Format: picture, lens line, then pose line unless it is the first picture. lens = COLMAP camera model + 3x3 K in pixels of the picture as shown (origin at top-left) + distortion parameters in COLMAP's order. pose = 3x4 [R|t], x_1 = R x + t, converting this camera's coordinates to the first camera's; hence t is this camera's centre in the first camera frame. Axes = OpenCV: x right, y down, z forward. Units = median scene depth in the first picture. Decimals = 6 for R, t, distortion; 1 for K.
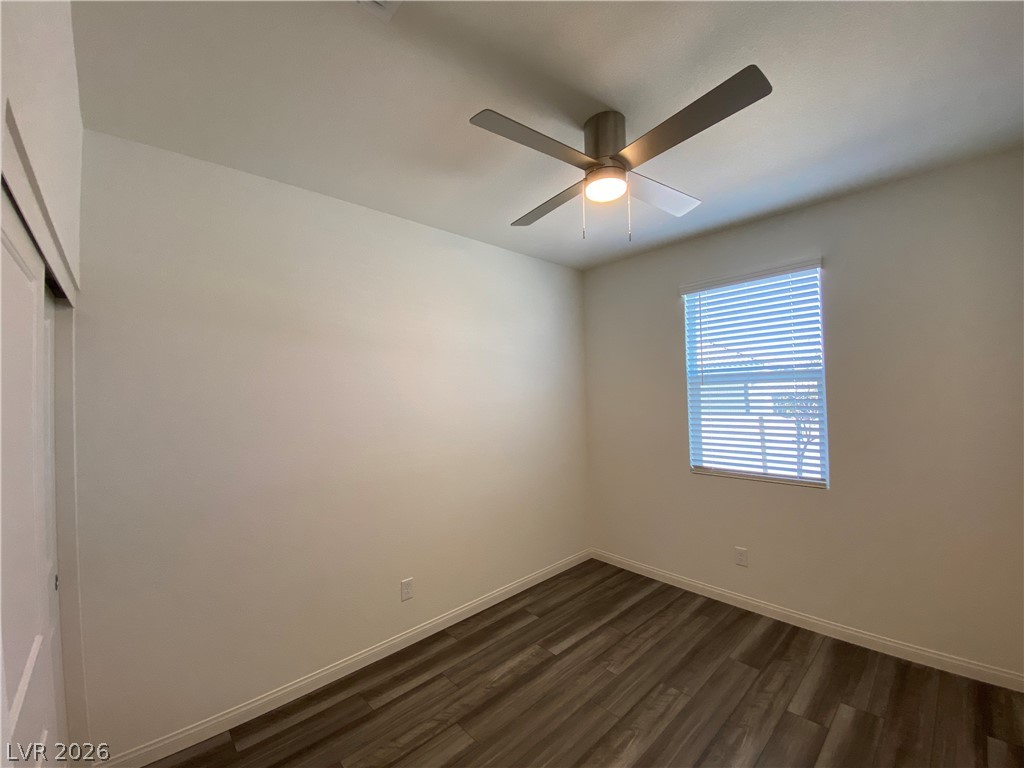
lens RADIAL K [[417.8, 0, 517.7], [0, 417.8, 385.8], [0, 0, 1]] dist [0.004561, -0.011984]
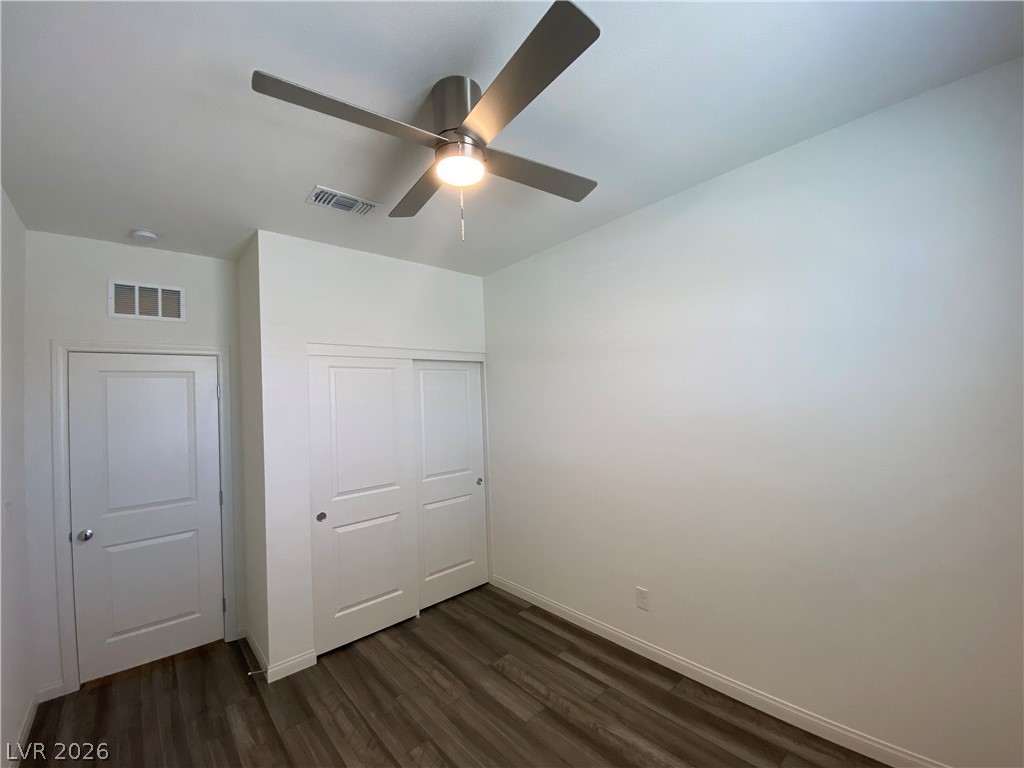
lens RADIAL K [[417.8, 0, 511.5], [0, 417.8, 387.1], [0, 0, 1]] dist [0.004561, -0.011984]
pose [[-0.032103, -0.010136, -0.999433, 0.867544], [0.062639, 0.997962, -0.012133, -0.013500], [0.997520, -0.062993, -0.031402, 0.910260]]
